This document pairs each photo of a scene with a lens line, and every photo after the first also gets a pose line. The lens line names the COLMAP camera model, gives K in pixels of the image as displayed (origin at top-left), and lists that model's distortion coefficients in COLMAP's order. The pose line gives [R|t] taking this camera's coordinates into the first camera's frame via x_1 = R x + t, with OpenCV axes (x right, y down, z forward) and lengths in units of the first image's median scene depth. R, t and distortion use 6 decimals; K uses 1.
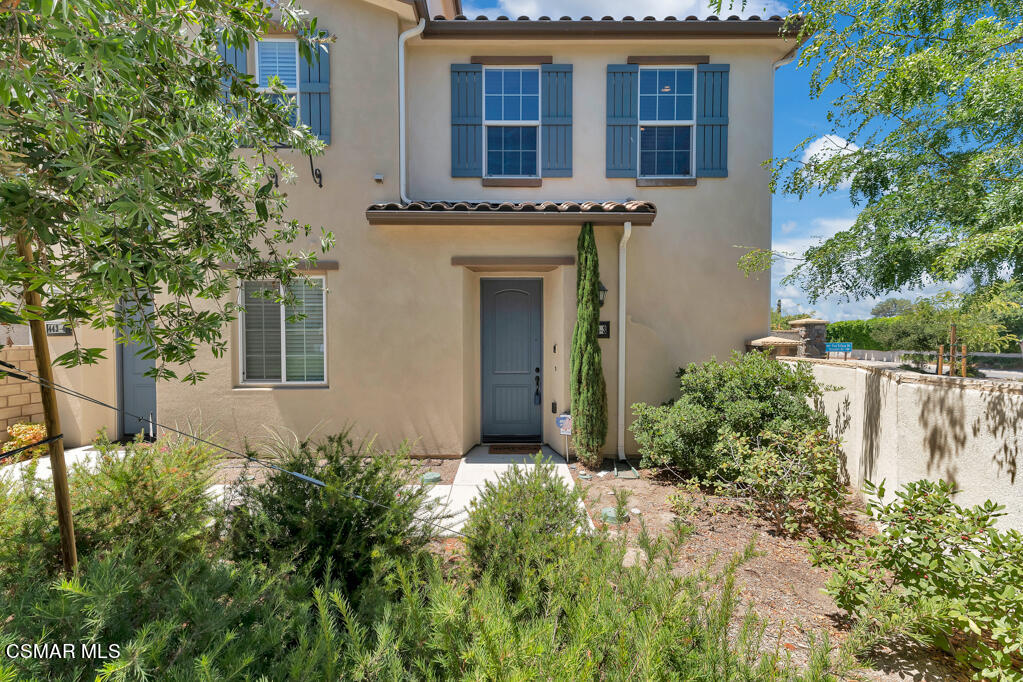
lens RADIAL K [[433.2, 0, 512.4], [0, 433.2, 342.9], [0, 0, 1]] dist [0.022432, 0.000046]
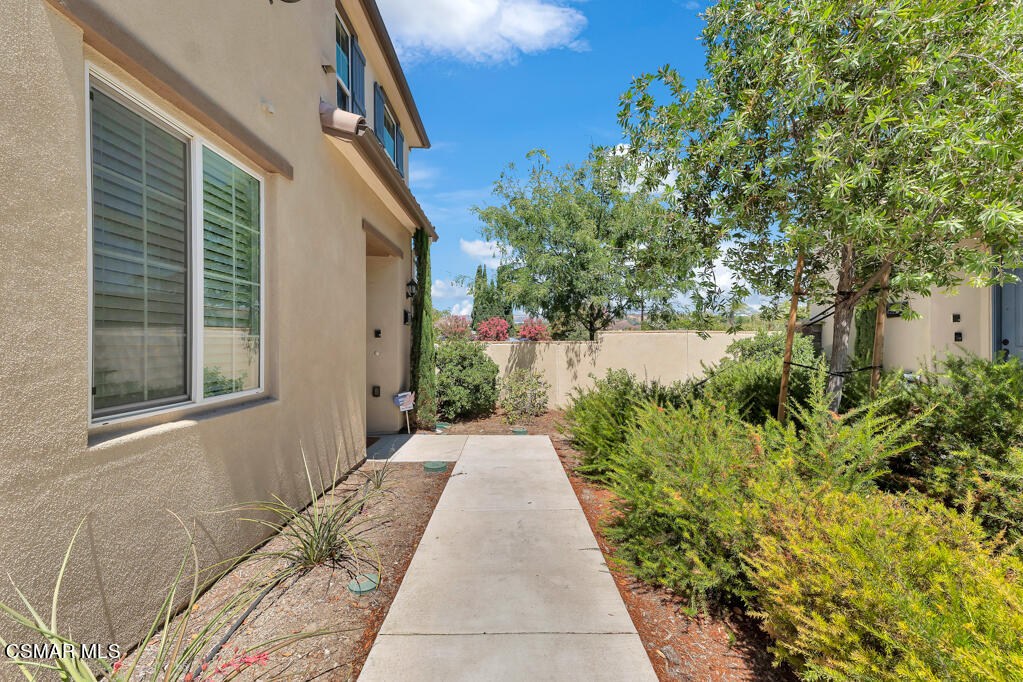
lens RADIAL K [[409.2, 0, 511.9], [0, 409.2, 342.7], [0, 0, 1]] dist [0.032862, -0.000062]
pose [[0.007381, 0.000768, 0.999972, -0.918363], [0.021795, 0.999762, -0.000928, 0.043277], [-0.999735, 0.021801, 0.007363, 0.717020]]
